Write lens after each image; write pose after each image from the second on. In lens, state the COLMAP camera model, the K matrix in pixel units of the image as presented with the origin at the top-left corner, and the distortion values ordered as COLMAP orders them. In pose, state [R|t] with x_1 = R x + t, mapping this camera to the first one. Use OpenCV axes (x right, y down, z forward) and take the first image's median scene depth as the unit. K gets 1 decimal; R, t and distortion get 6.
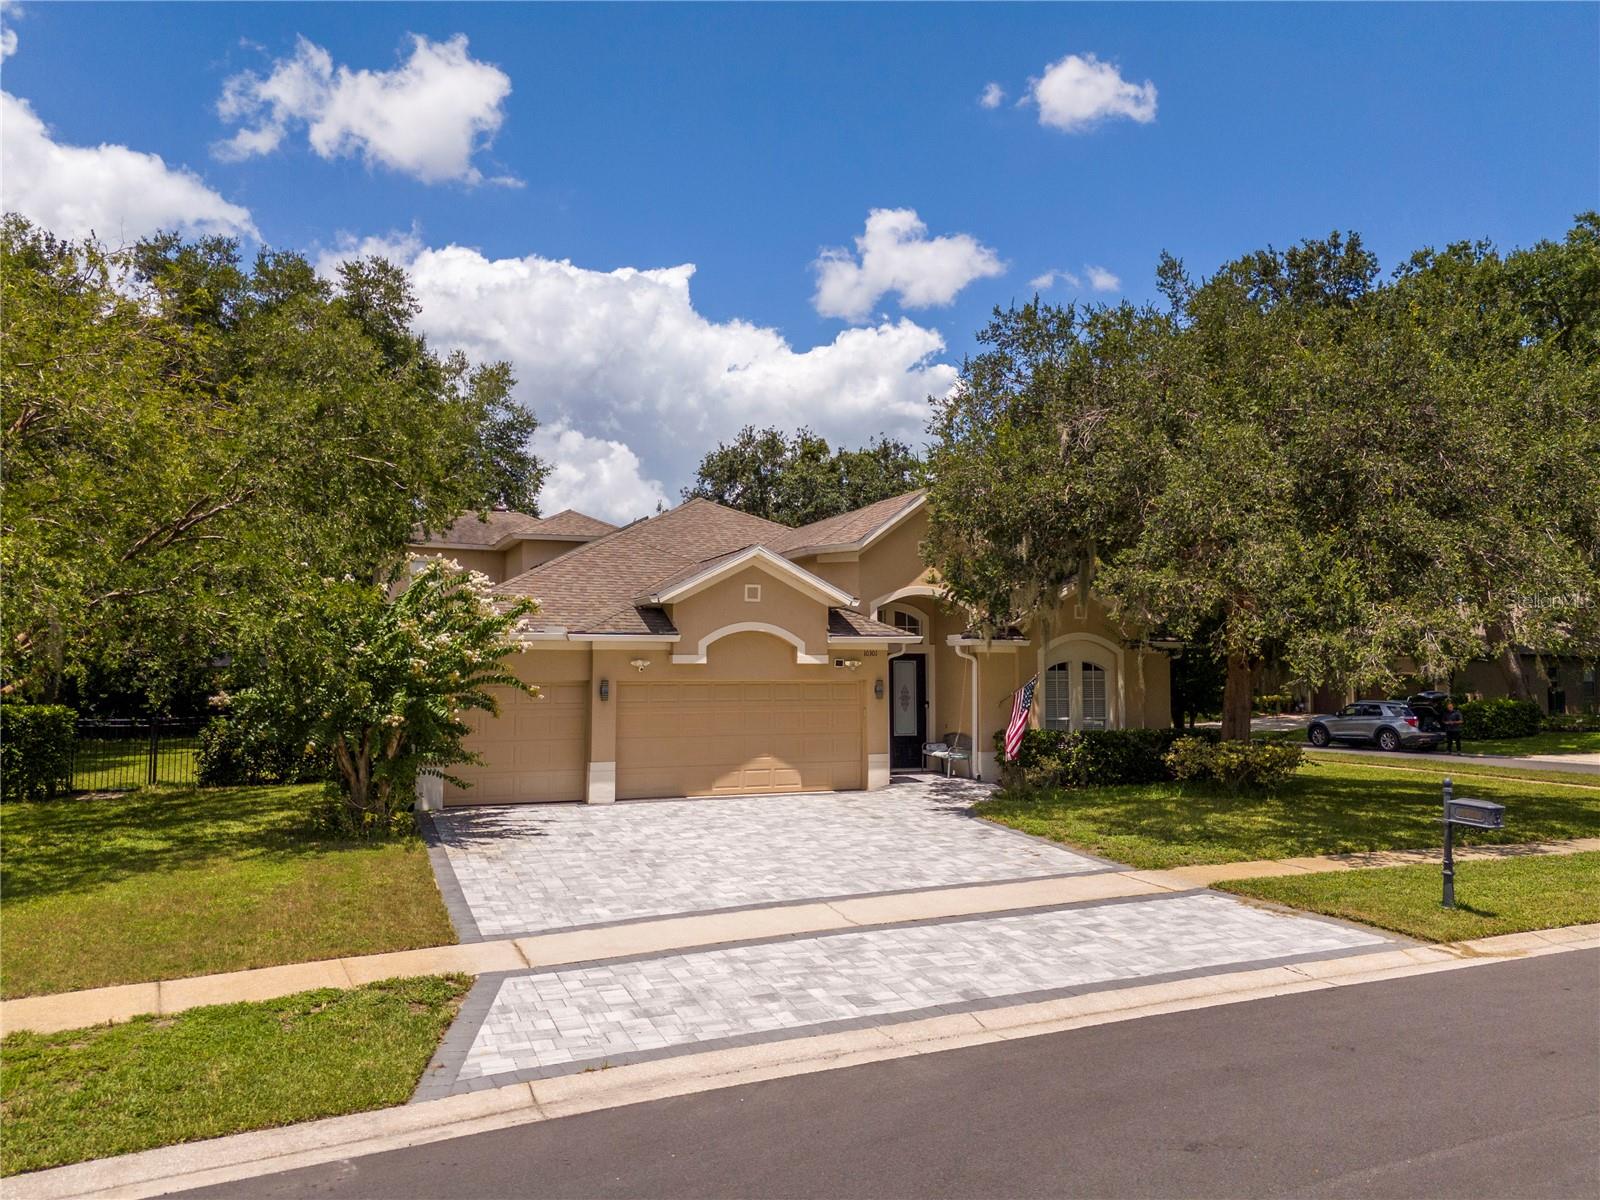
lens RADIAL K [[1187.3, 0, 803.1], [0, 1187.3, 591.2], [0, 0, 1]] dist [0.054656, -0.046760]
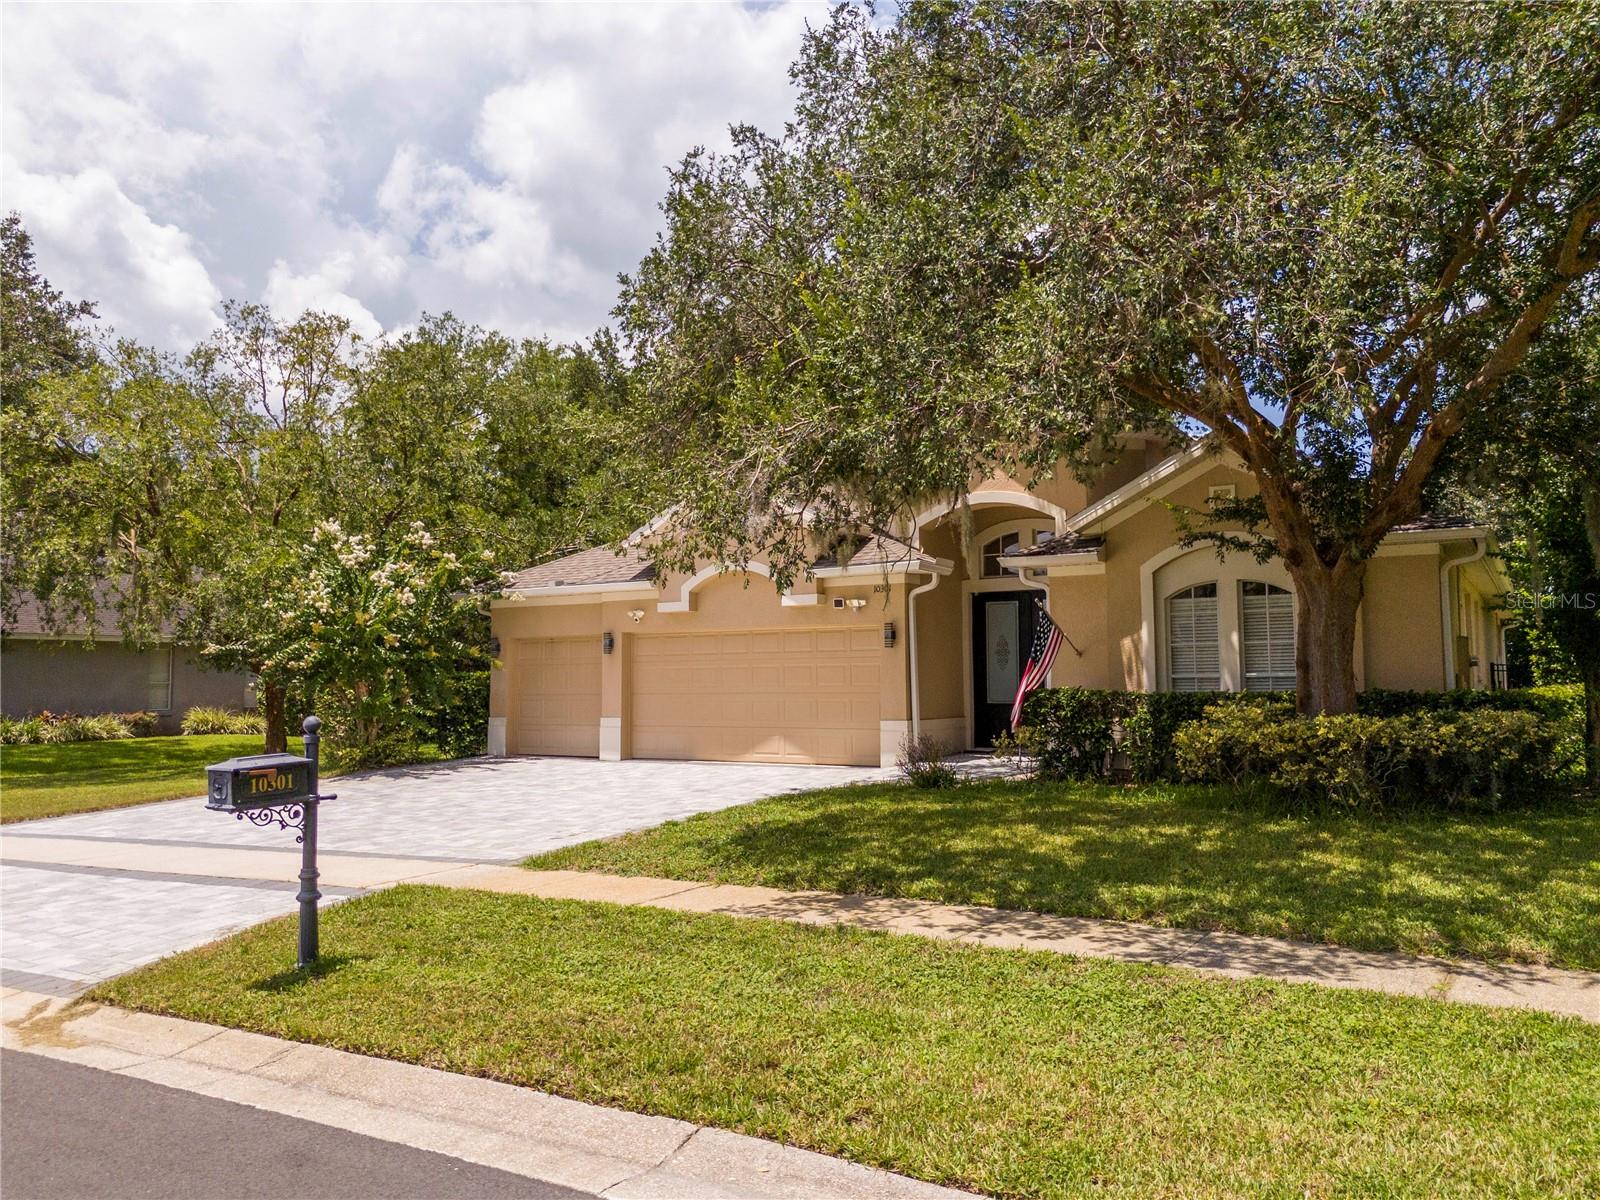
lens RADIAL K [[1187.3, 0, 801.3], [0, 1187.3, 603.5], [0, 0, 1]] dist [0.054656, -0.046760]
pose [[0.593807, -0.058145, -0.802504, 0.712009], [0.064343, 0.997623, -0.024672, 0.086915], [0.802031, -0.036985, 0.596136, 0.566073]]
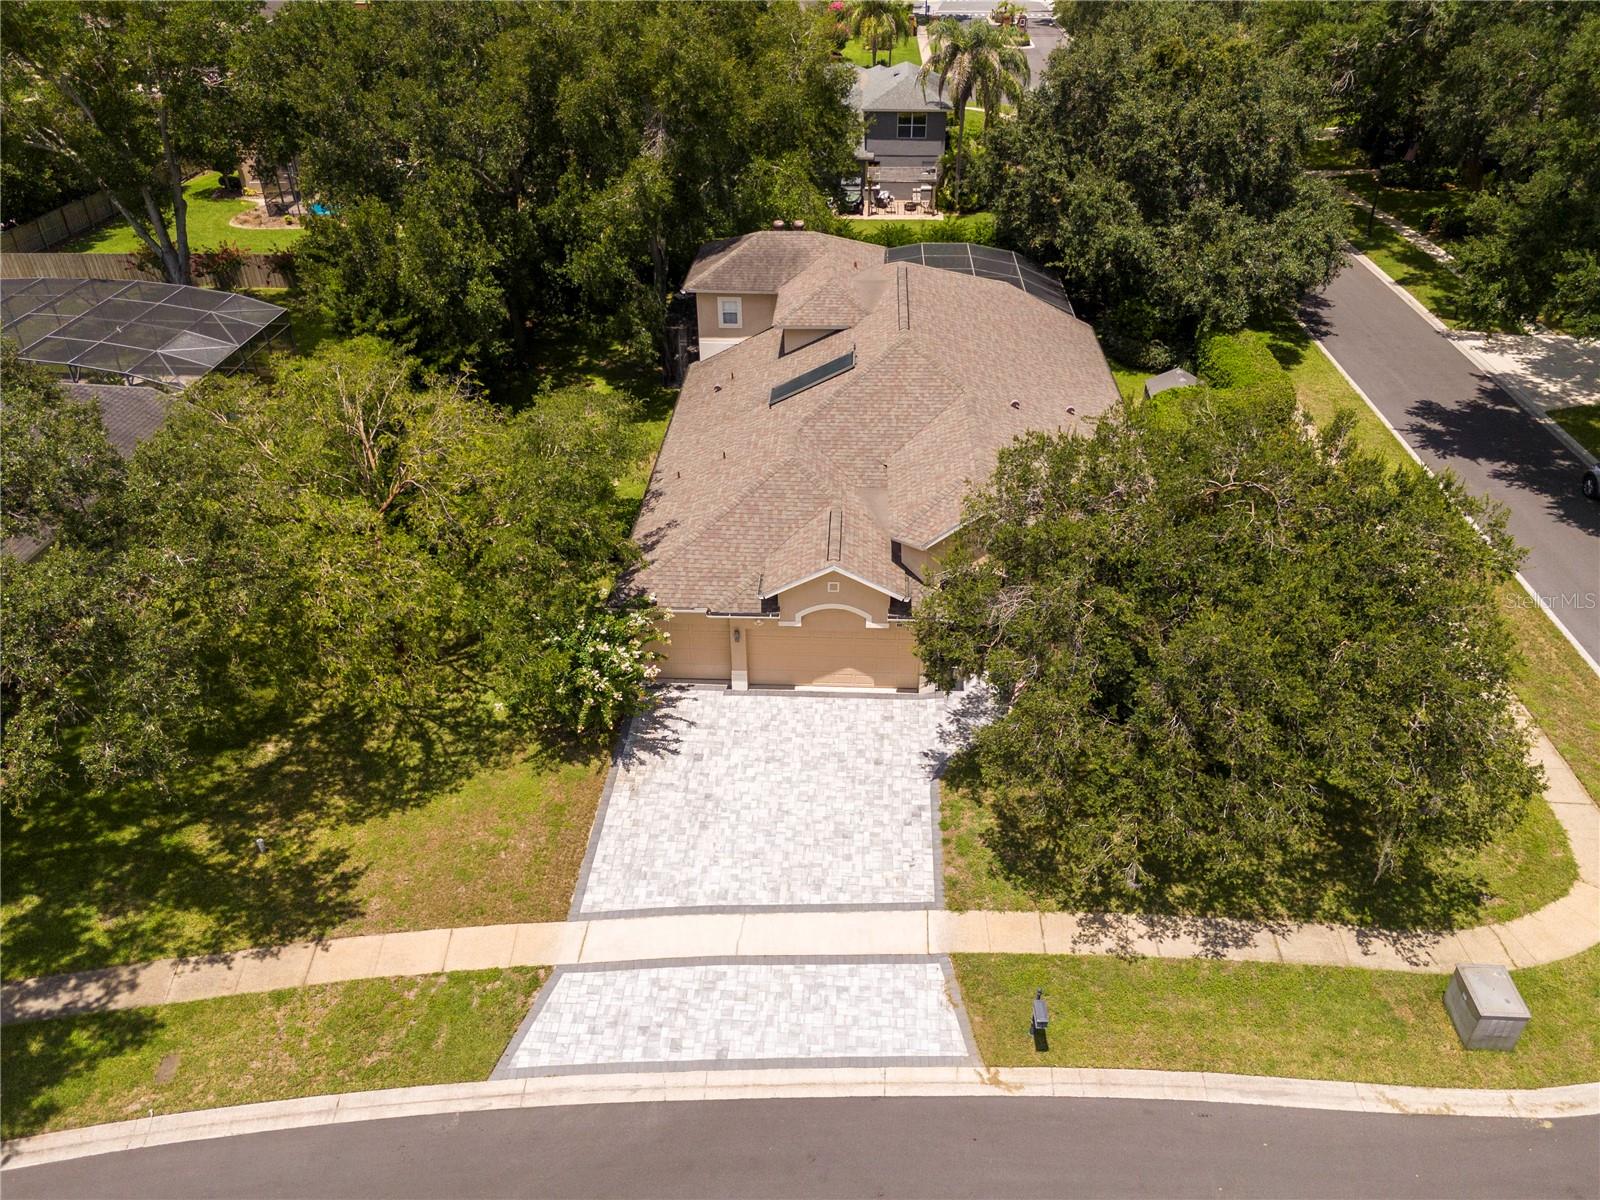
lens RADIAL K [[1187.3, 0, 802.2], [0, 1187.3, 594.9], [0, 0, 1]] dist [0.054656, -0.046760]
pose [[0.907527, 0.222031, -0.356507, 0.472061], [0.037314, 0.802858, 0.595002, -0.915050], [0.418333, -0.553283, 0.720330, -0.071876]]
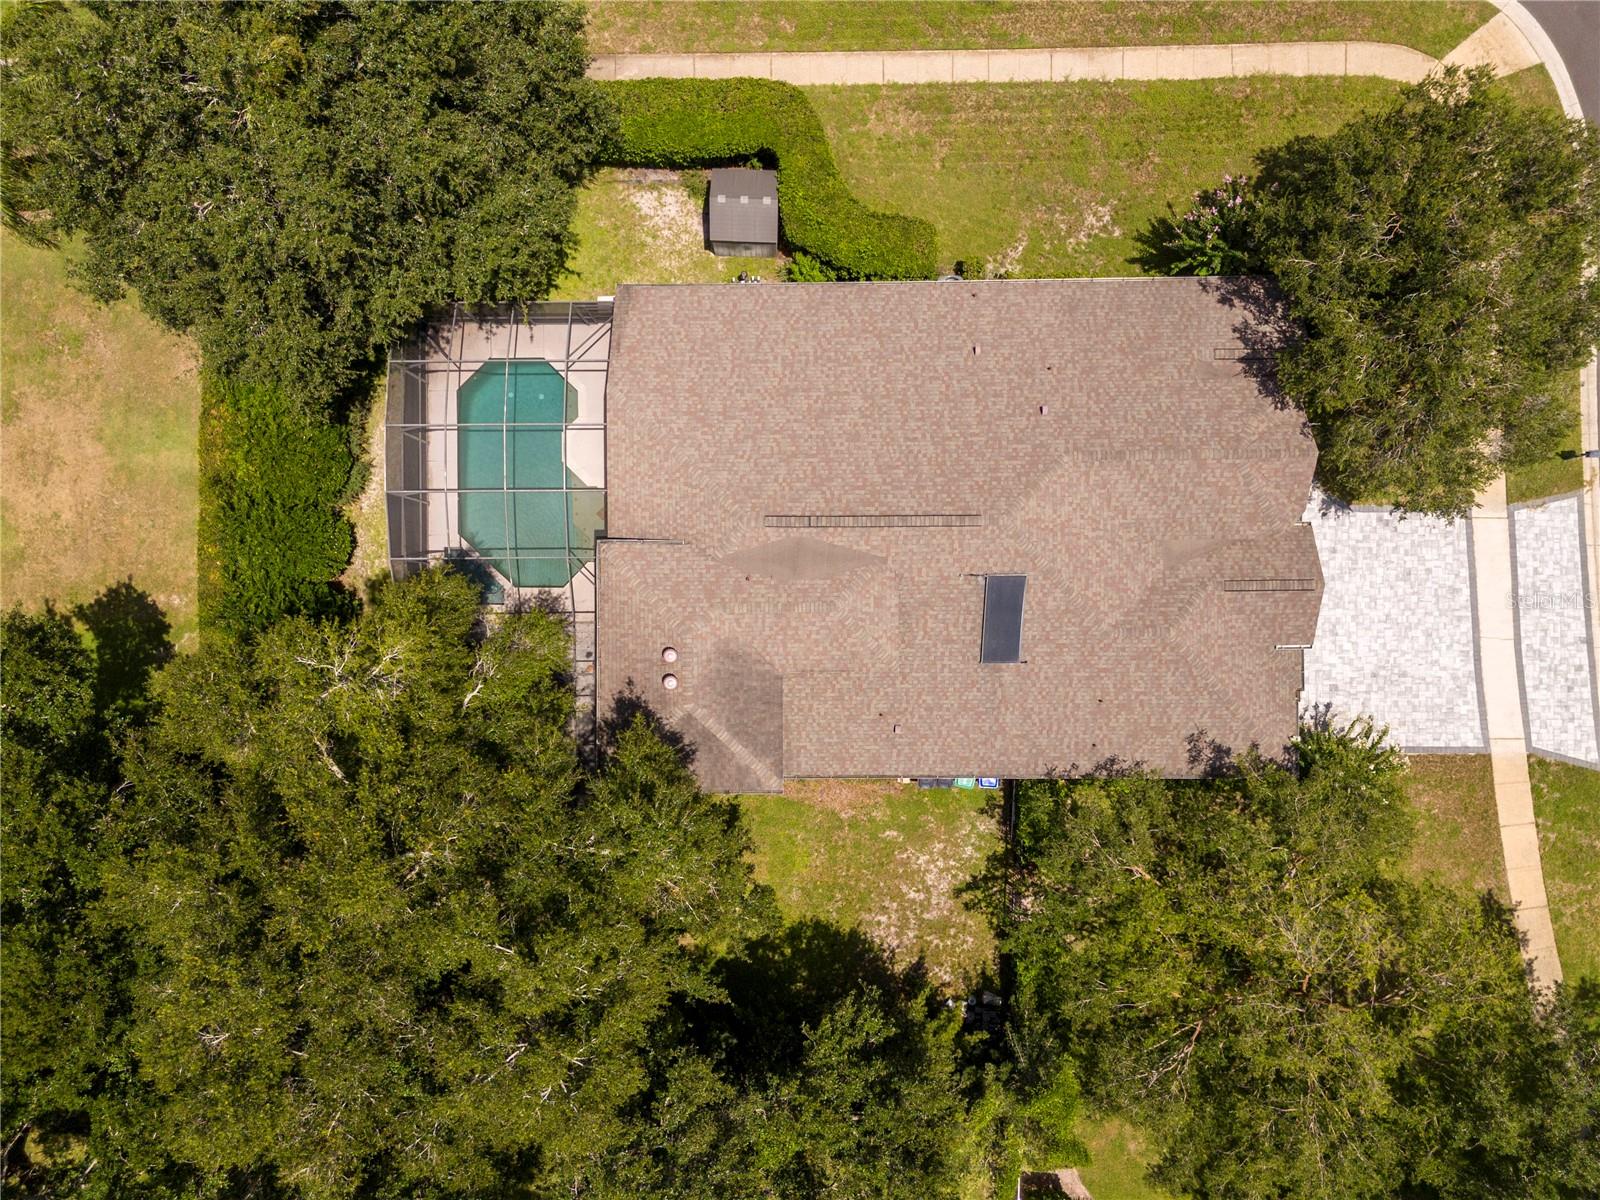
lens RADIAL K [[1187.3, 0, 775.4], [0, 1187.3, 607.7], [0, 0, 1]] dist [0.054656, -0.046760]
pose [[0.364197, -0.931316, 0.003296, -0.389628], [-0.050853, -0.016353, 0.998572, -1.832223], [-0.929933, -0.363845, -0.053316, 1.932978]]
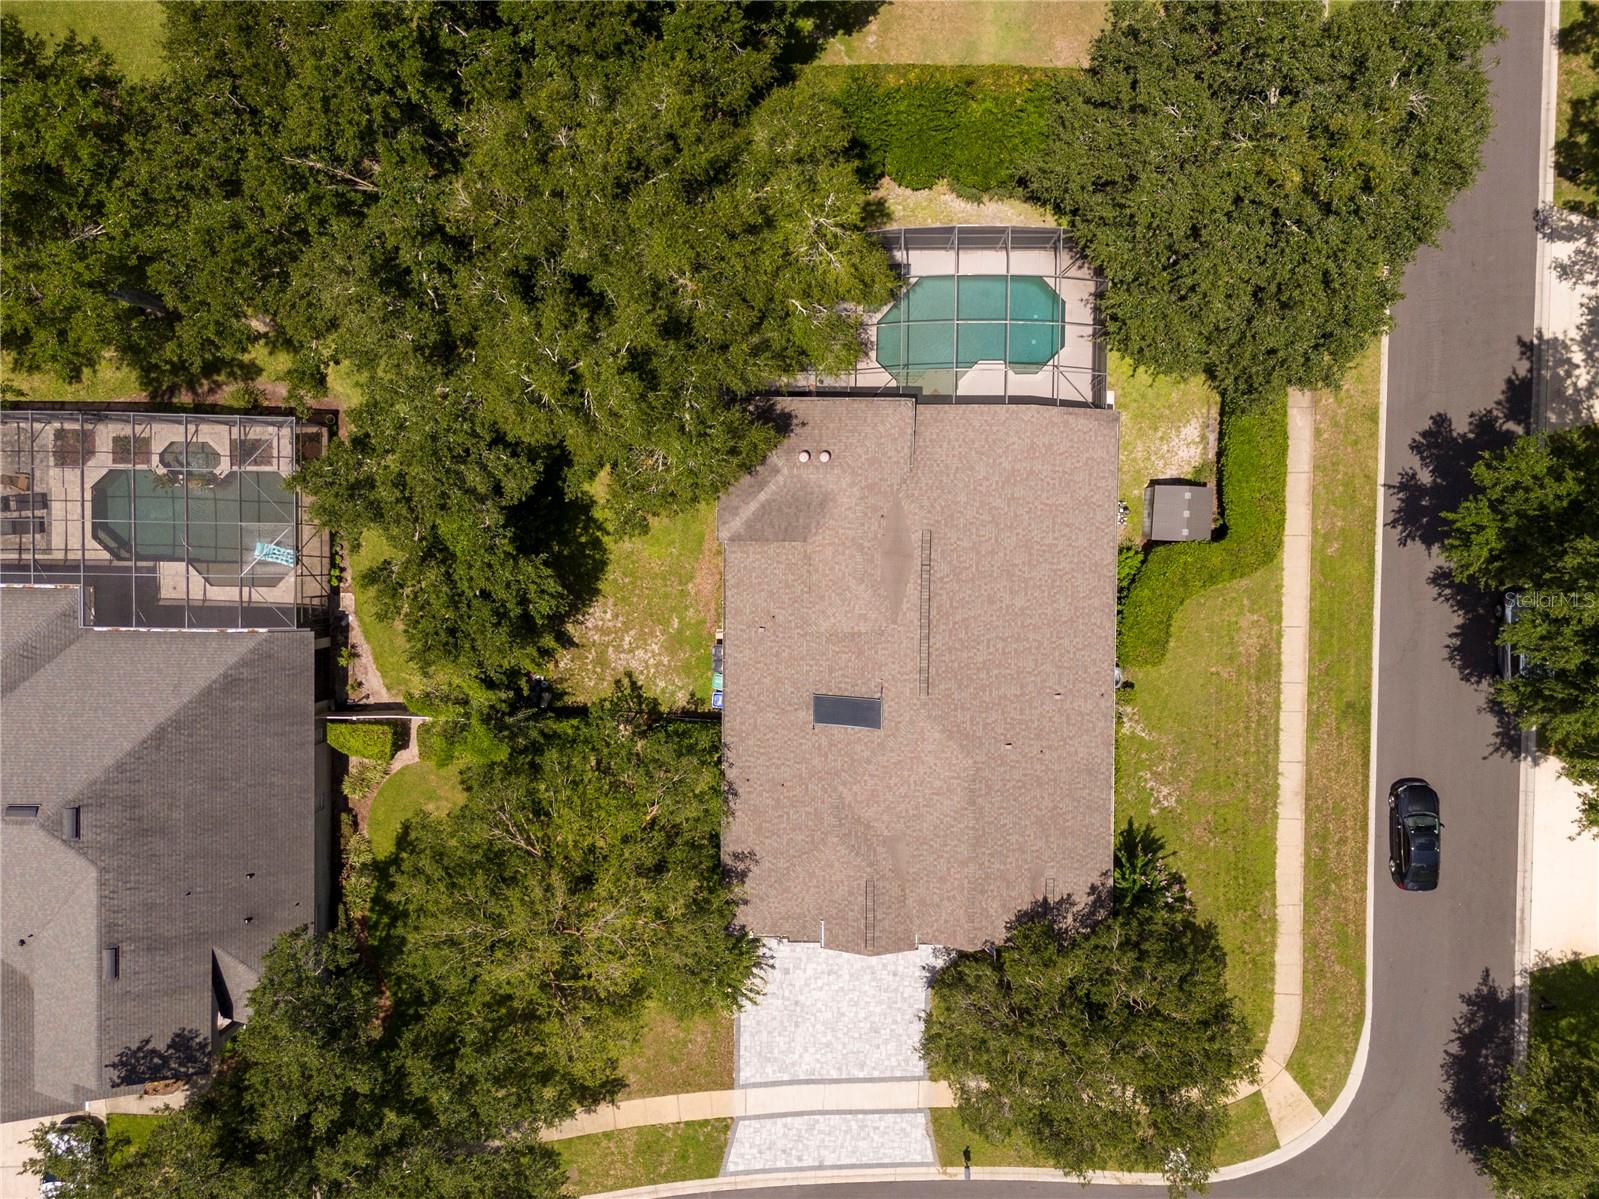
lens RADIAL K [[1186.5, 0, 801.4], [0, 1186.5, 570.5], [0, 0, 1]] dist [0.054656, -0.046760]
pose [[0.925808, 0.377910, -0.008015, -0.443062], [0.049984, -0.101380, 0.993591, -2.330833], [0.374676, -0.920275, -0.112748, 1.992916]]
